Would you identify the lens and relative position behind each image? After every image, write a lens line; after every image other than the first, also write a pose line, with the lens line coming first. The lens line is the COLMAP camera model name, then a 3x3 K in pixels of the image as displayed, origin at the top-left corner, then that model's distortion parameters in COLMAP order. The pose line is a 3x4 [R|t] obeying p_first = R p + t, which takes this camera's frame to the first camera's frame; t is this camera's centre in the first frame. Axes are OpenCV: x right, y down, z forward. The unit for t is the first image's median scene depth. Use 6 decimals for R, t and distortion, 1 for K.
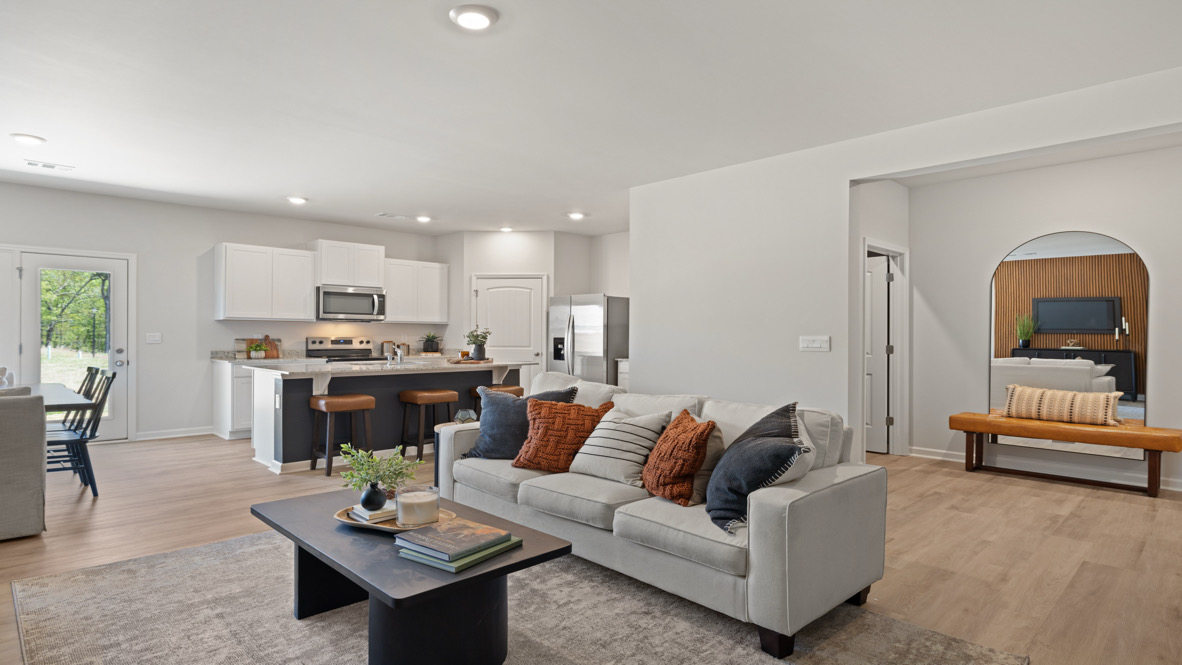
lens RADIAL K [[628.9, 0, 591.0], [0, 628.9, 332.5], [0, 0, 1]] dist [-0.002350, -0.000379]
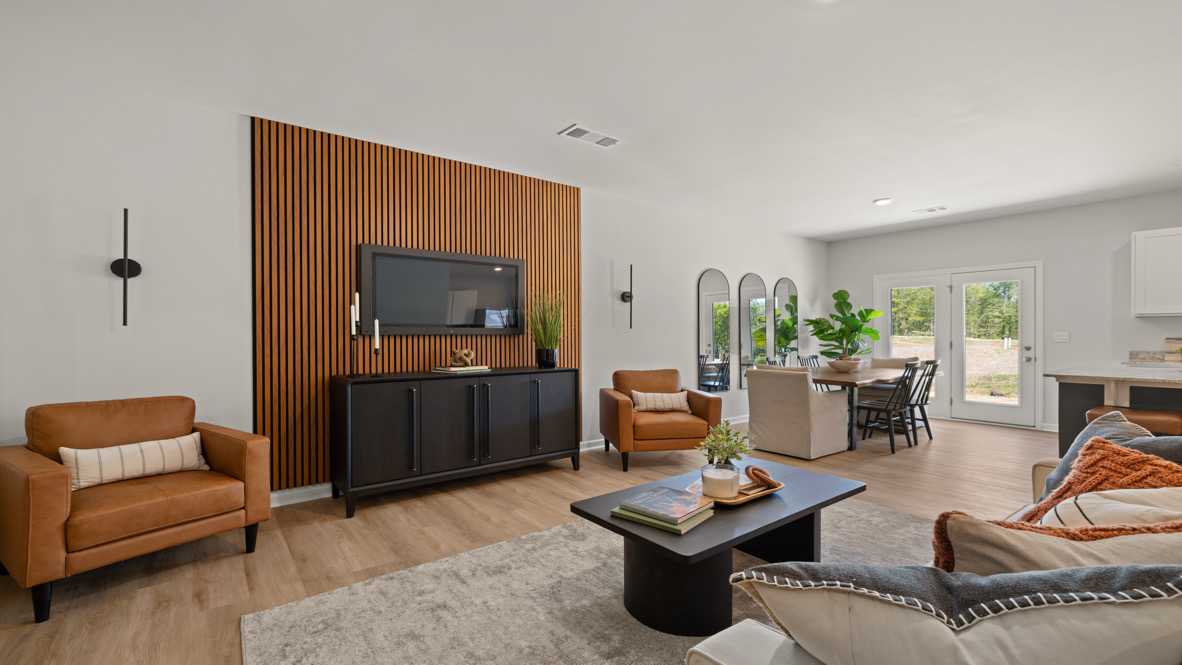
lens RADIAL K [[504.3, 0, 591.0], [0, 504.3, 332.5], [0, 0, 1]] dist [0.000372, -0.000075]
pose [[-0.116315, -0.008688, -0.993174, 0.273409], [0.008451, 0.999917, -0.009737, 0.003054], [0.993176, -0.009526, -0.116232, 0.351449]]
